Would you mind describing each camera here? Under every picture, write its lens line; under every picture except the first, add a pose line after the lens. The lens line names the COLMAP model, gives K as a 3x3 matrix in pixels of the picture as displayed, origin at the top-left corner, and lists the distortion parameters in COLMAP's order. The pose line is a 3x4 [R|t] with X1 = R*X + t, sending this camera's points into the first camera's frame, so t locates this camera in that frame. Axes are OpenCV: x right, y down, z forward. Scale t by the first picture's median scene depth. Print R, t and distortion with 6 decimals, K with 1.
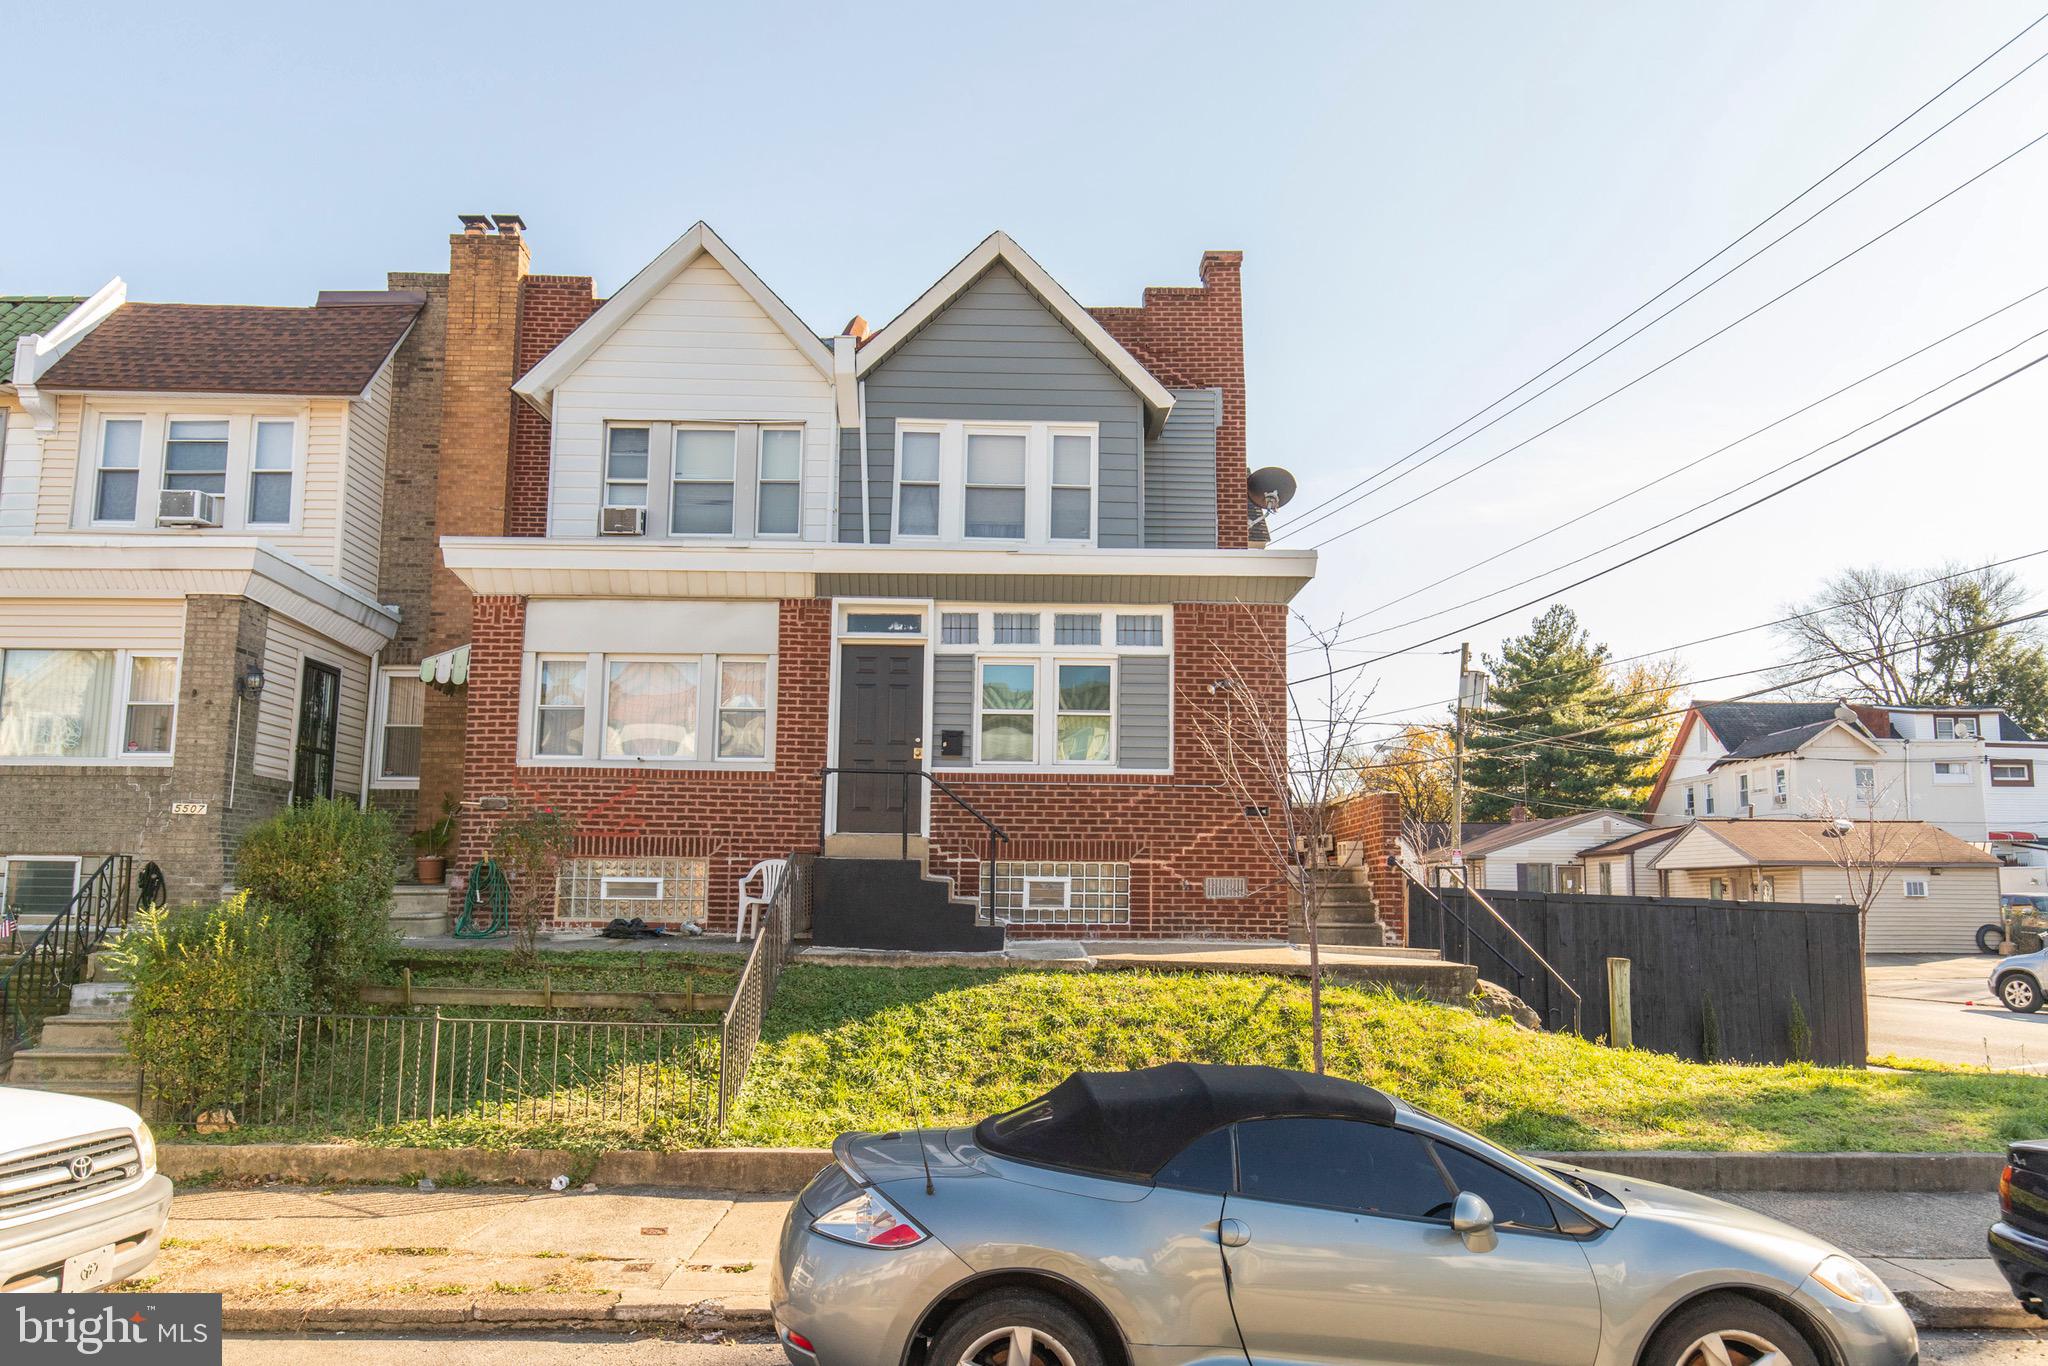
lens RADIAL K [[1349.8, 0, 1021.6], [0, 1349.8, 753.7], [0, 0, 1]] dist [-0.004607, -0.001331]
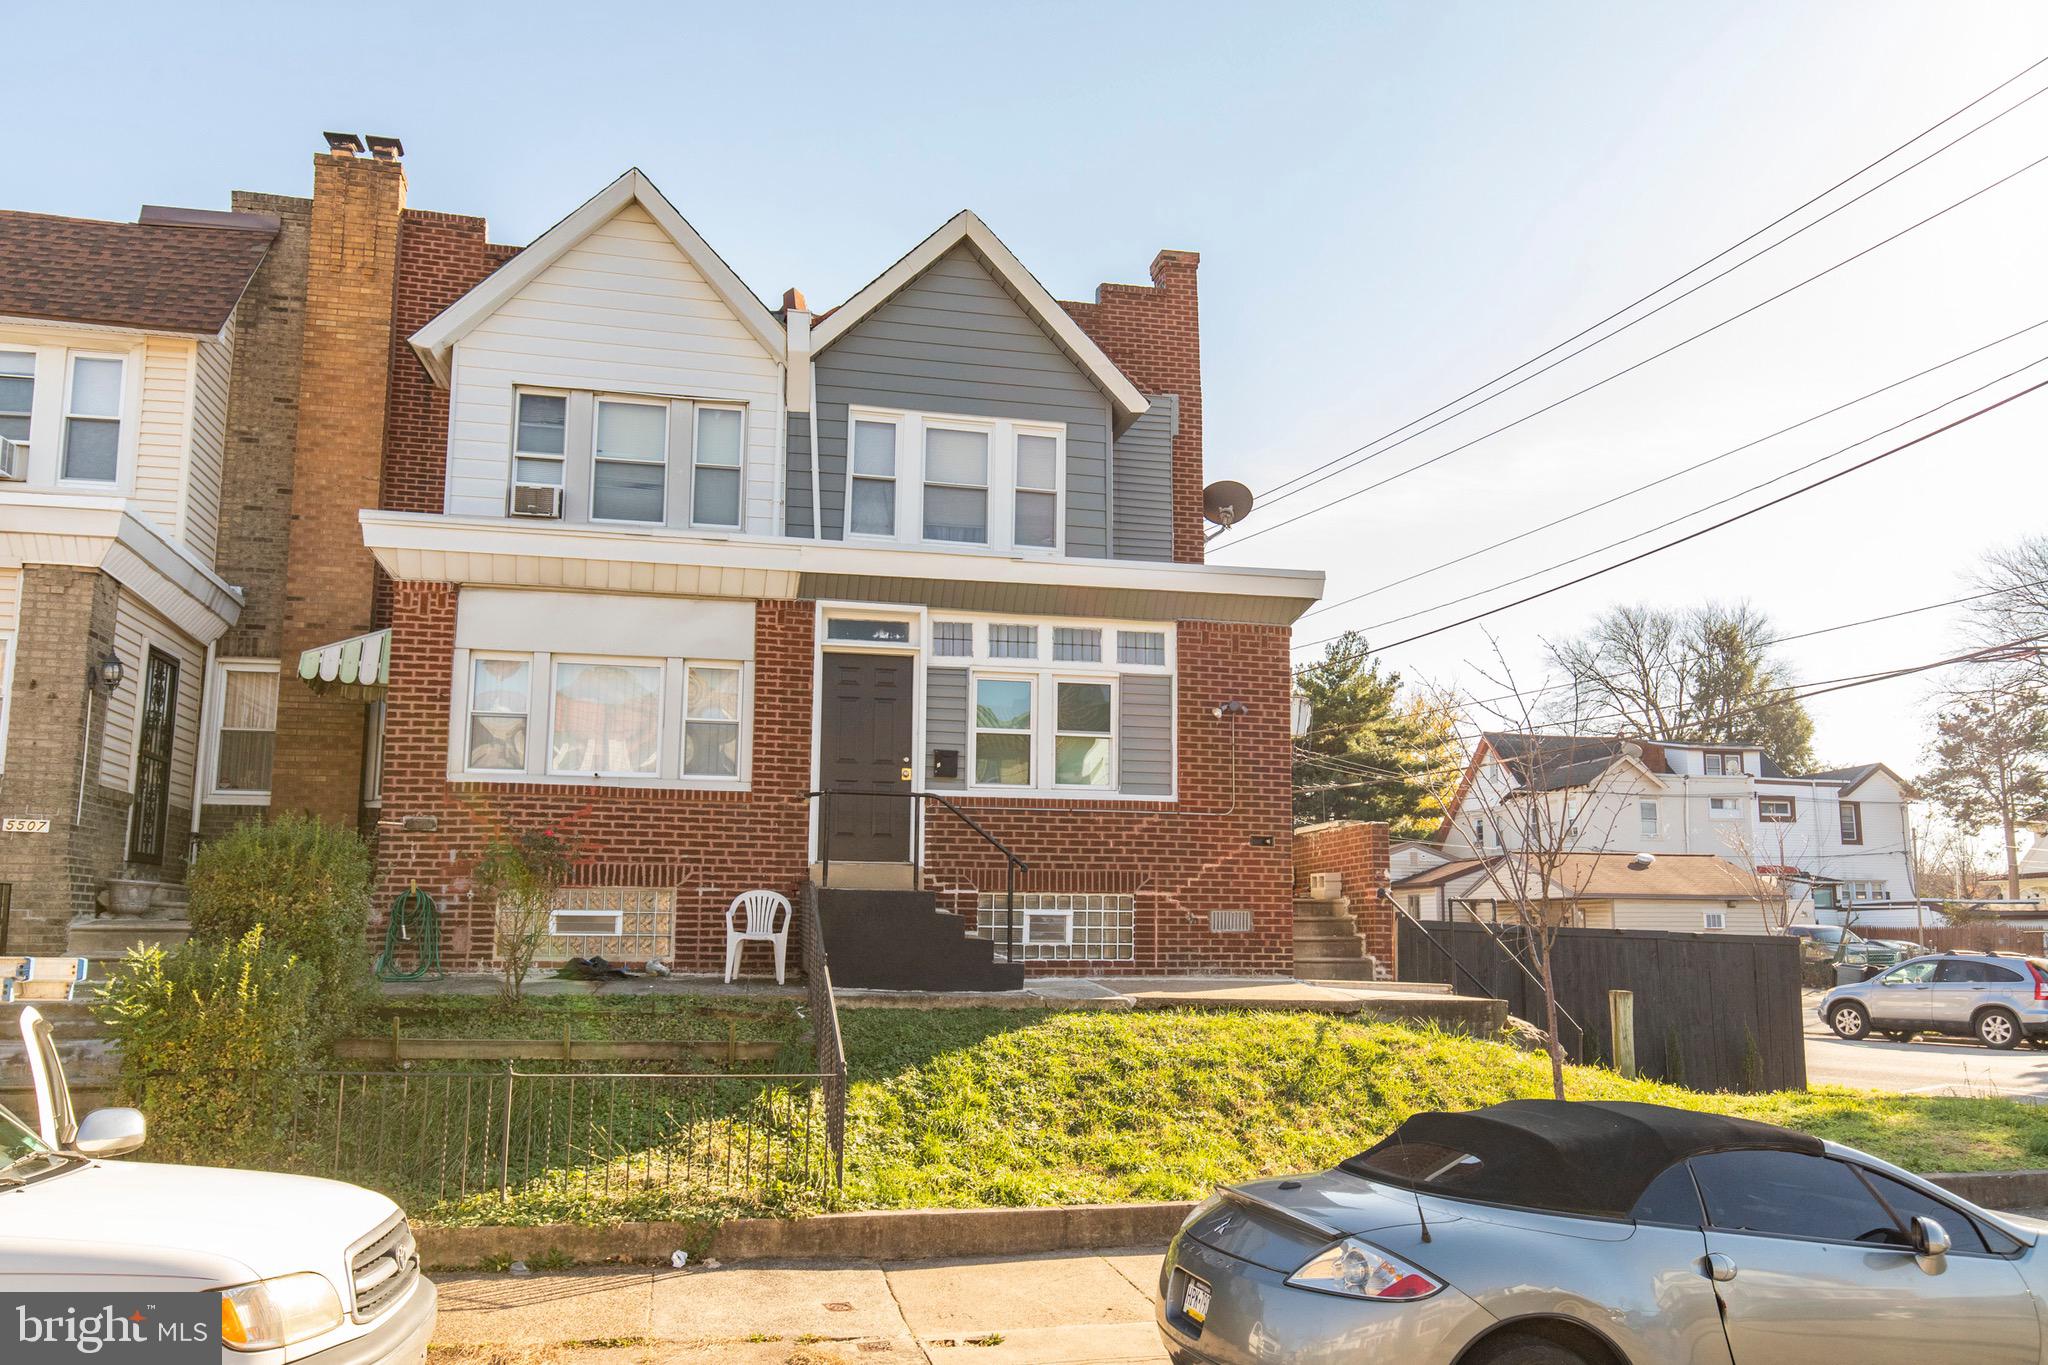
lens RADIAL K [[1467.5, 0, 1032.9], [0, 1467.5, 760.8], [0, 0, 1]] dist [-0.005503, 0.004056]
pose [[0.980826, 0.019932, 0.193866, -0.184345], [-0.018070, 0.999772, -0.011369, 0.000390], [-0.194048, 0.007648, 0.980962, 0.009753]]
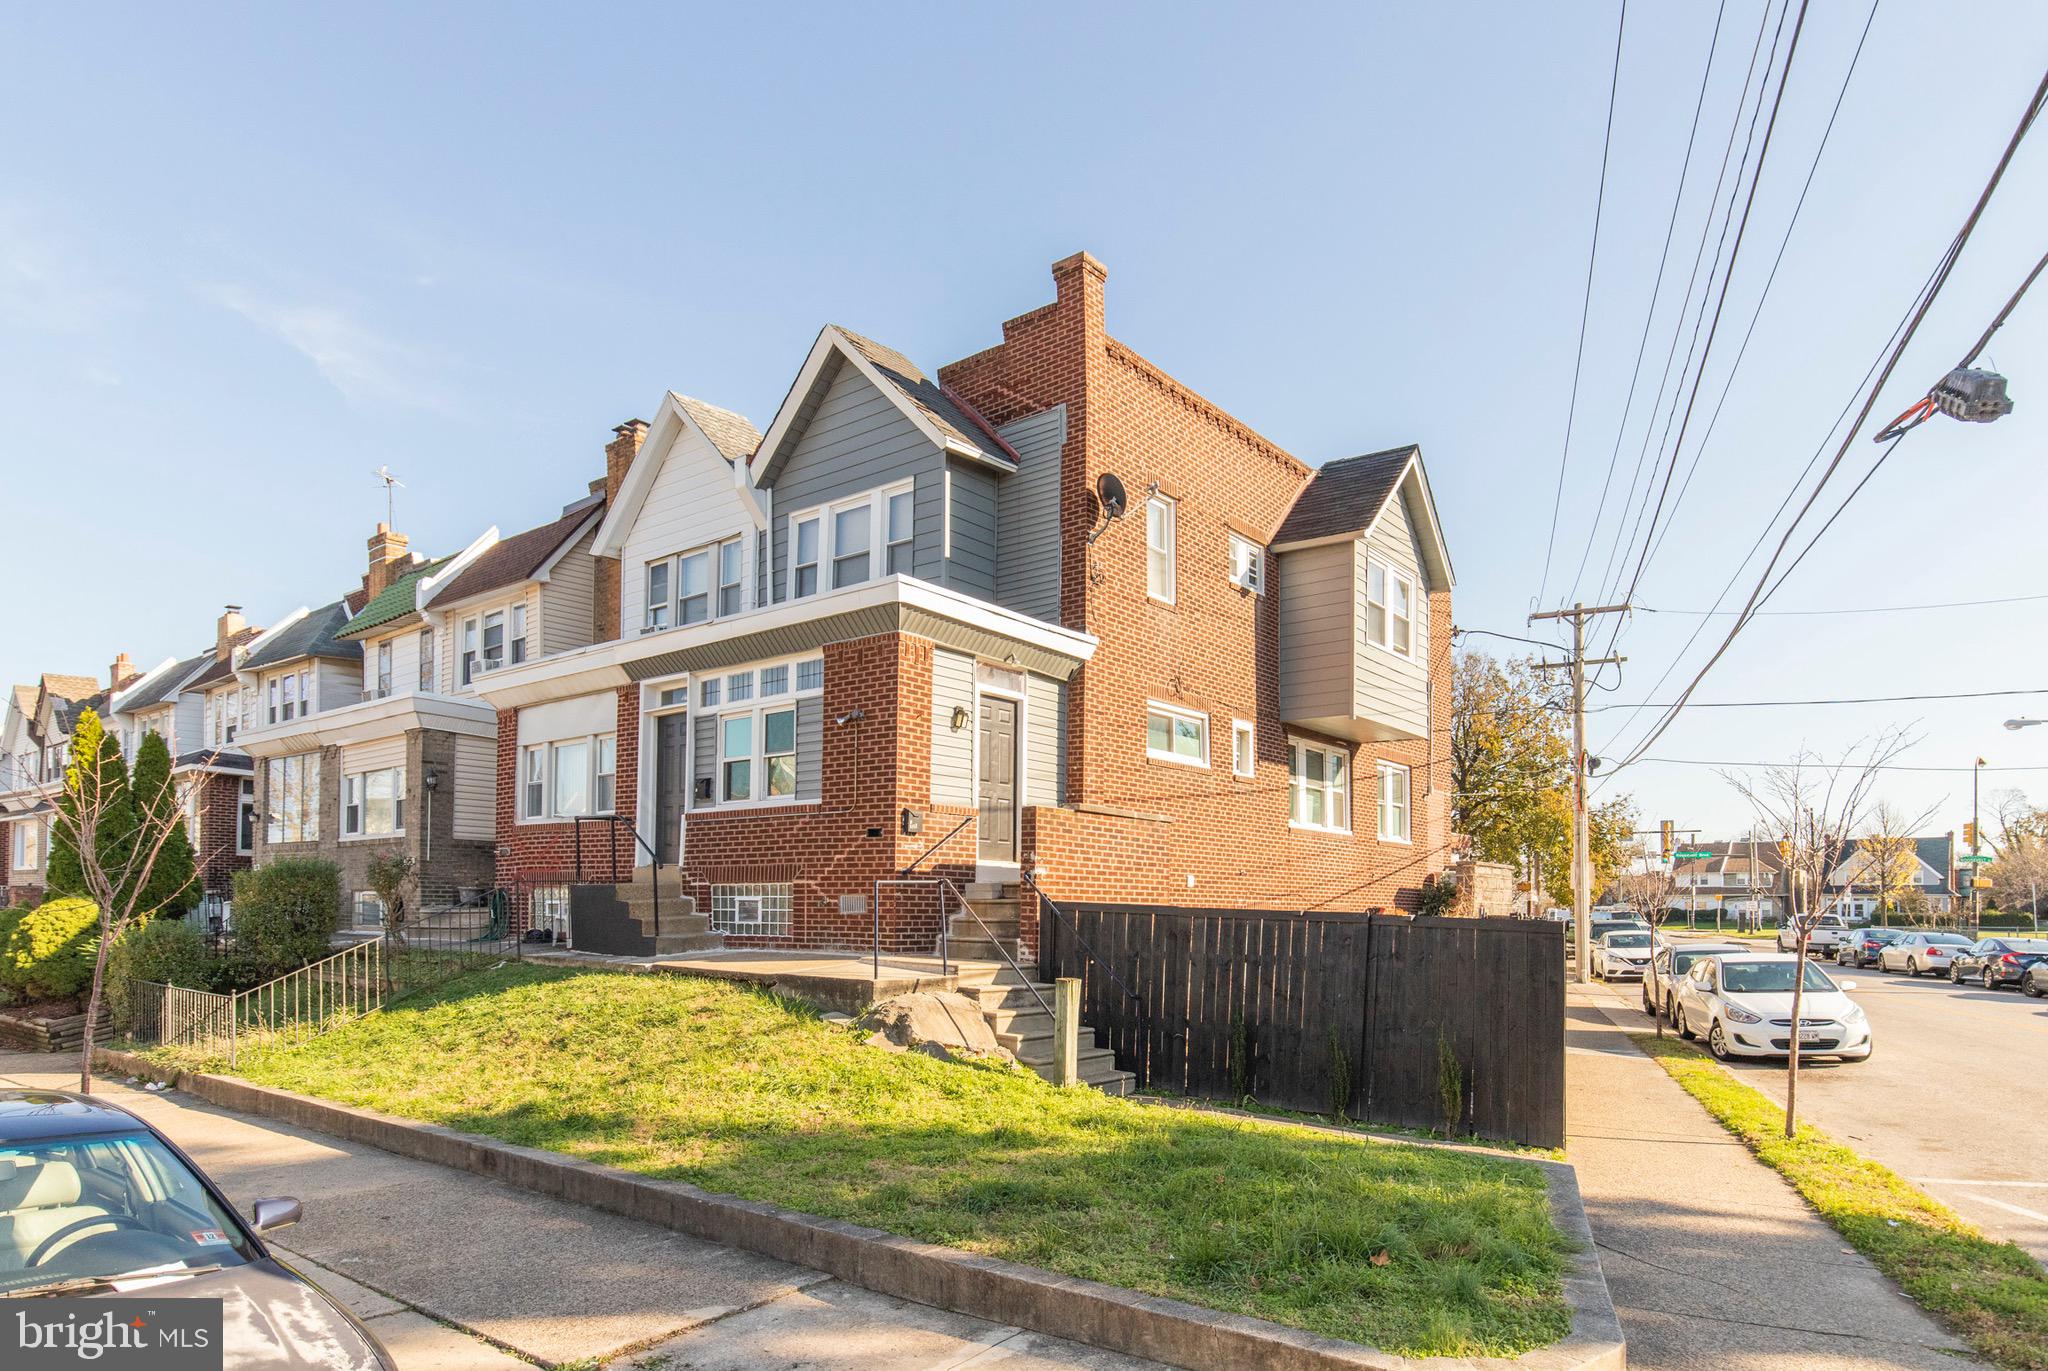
lens RADIAL K [[1171.2, 0, 1024.1], [0, 1171.2, 910.3], [0, 0, 1]] dist [0.001185, 0.000038]
pose [[0.773985, -0.004333, -0.633190, 0.836478], [0.068117, 0.994744, 0.076456, 0.040208], [0.629530, -0.102306, 0.770211, 0.347915]]
